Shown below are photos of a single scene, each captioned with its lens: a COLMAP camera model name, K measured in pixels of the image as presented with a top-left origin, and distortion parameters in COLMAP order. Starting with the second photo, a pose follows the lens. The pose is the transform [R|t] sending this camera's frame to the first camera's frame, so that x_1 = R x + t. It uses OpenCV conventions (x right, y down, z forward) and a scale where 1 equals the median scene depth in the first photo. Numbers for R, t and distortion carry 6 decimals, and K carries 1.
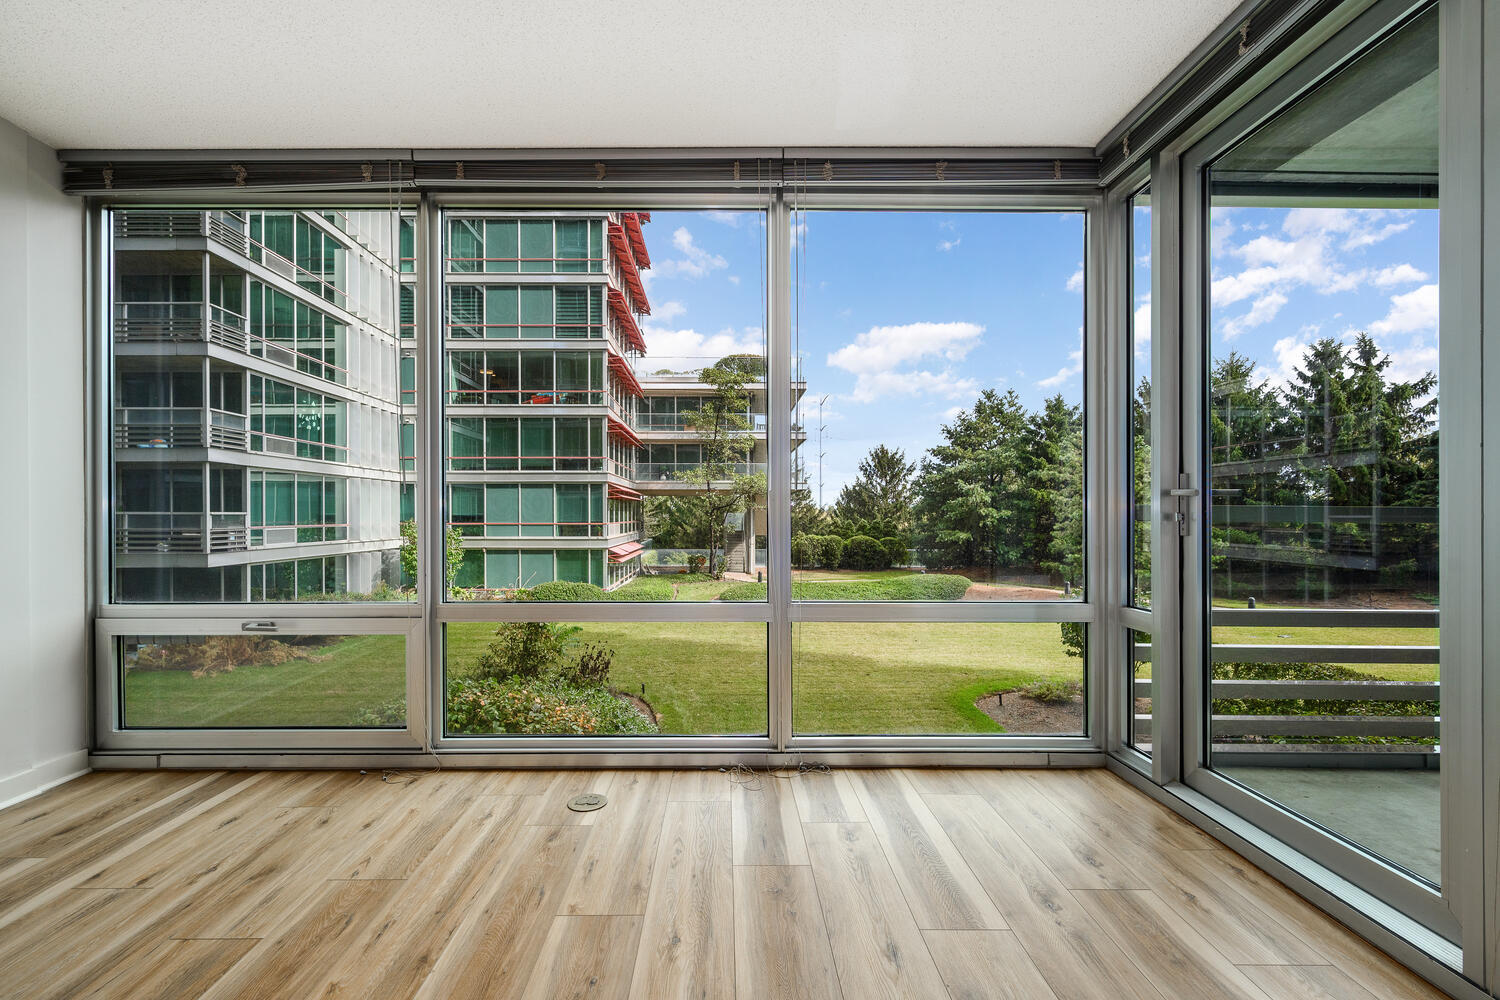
lens RADIAL K [[690.9, 0, 768.3], [0, 690.9, 503.5], [0, 0, 1]] dist [-0.000556, 0.000168]
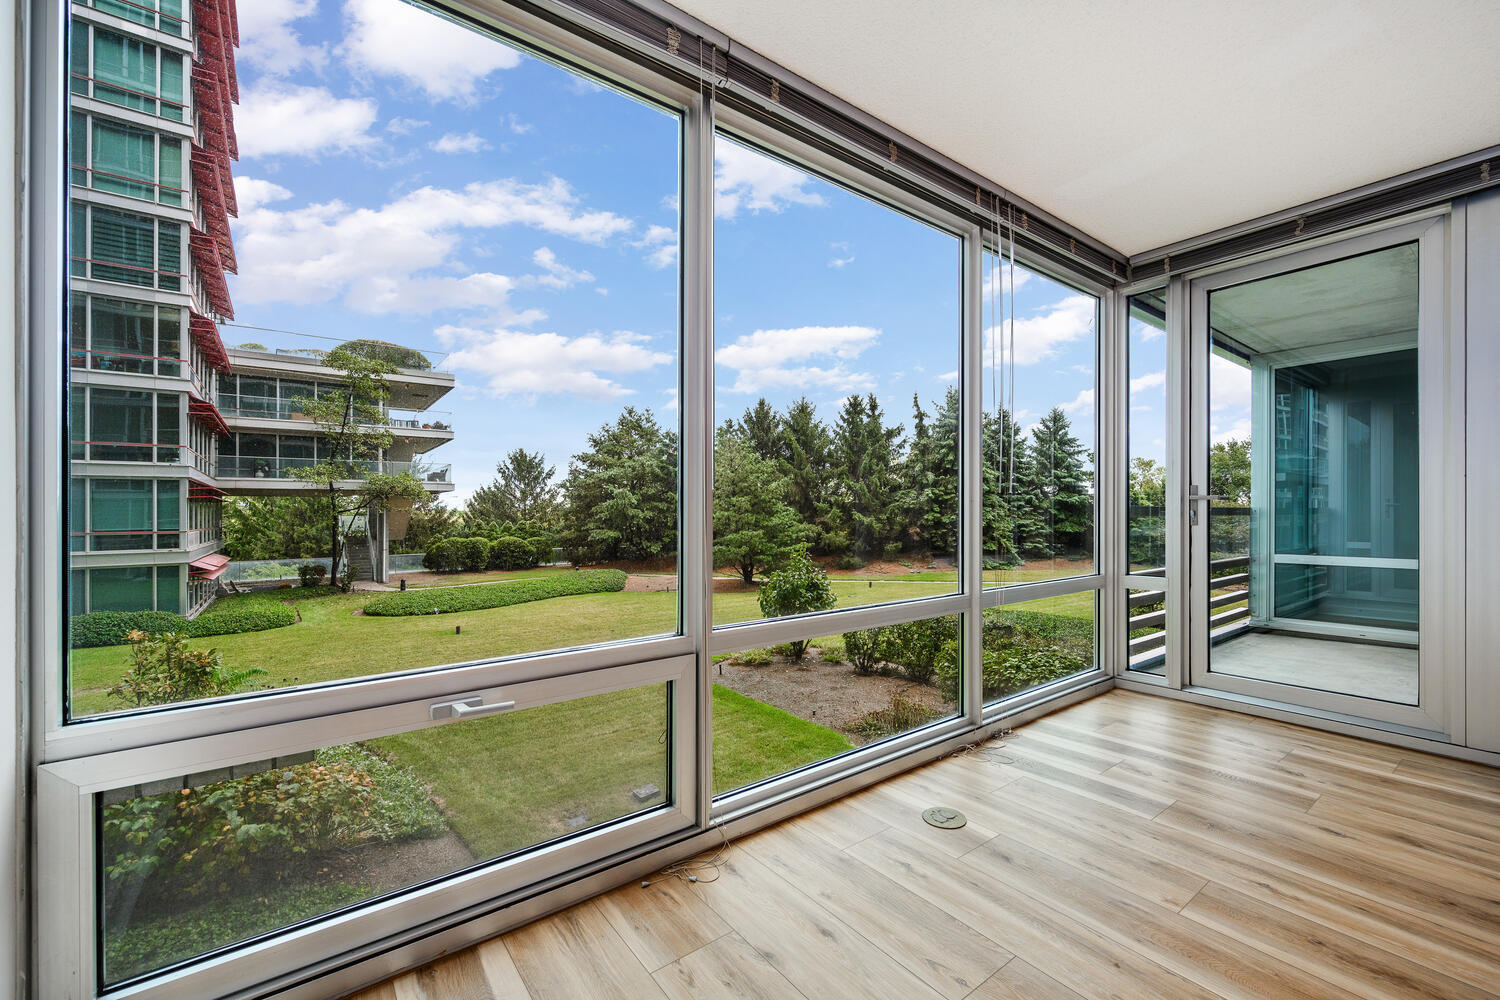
lens RADIAL K [[607.7, 0, 769.3], [0, 607.7, 504.4], [0, 0, 1]] dist [0.000108, 0.000104]
pose [[0.798896, -0.000479, 0.601469, -0.120064], [0.001442, 0.999998, -0.001119, 0.000120], [-0.601468, 0.001761, 0.798895, 0.059405]]
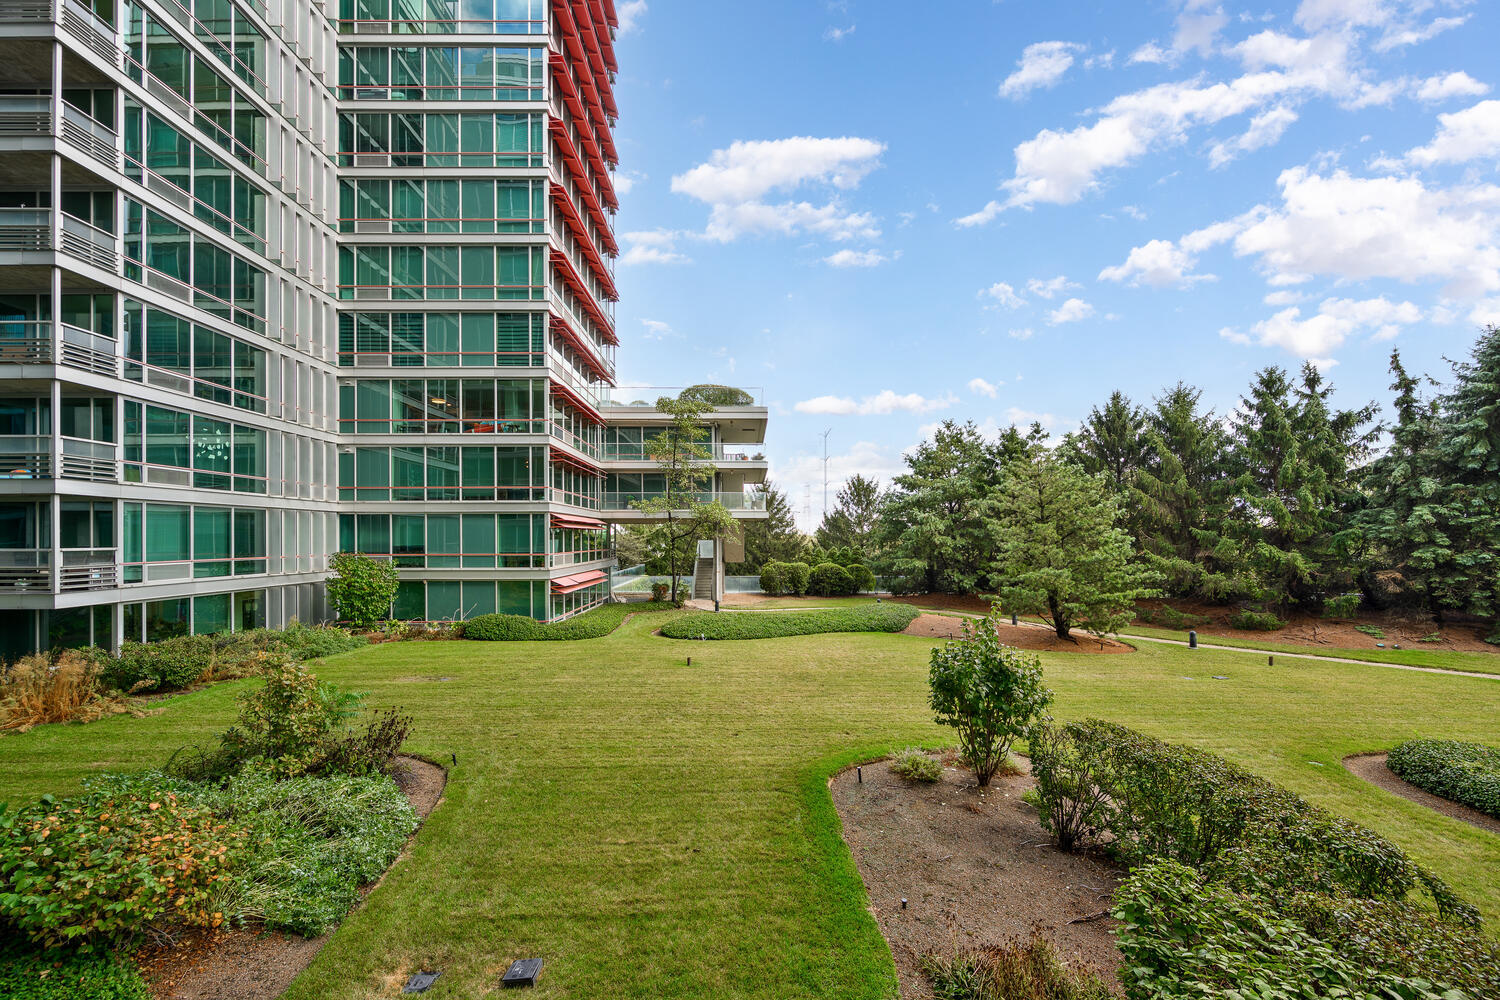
lens RADIAL K [[598.7, 0, 829.2], [0, 598.7, 519.3], [0, 0, 1]] dist [-0.001116, -0.000007]
pose [[0.999946, -0.002731, 0.010047, 0.154921], [0.002820, 0.999957, -0.008779, -0.012179], [-0.010023, 0.008806, 0.999911, 0.140981]]
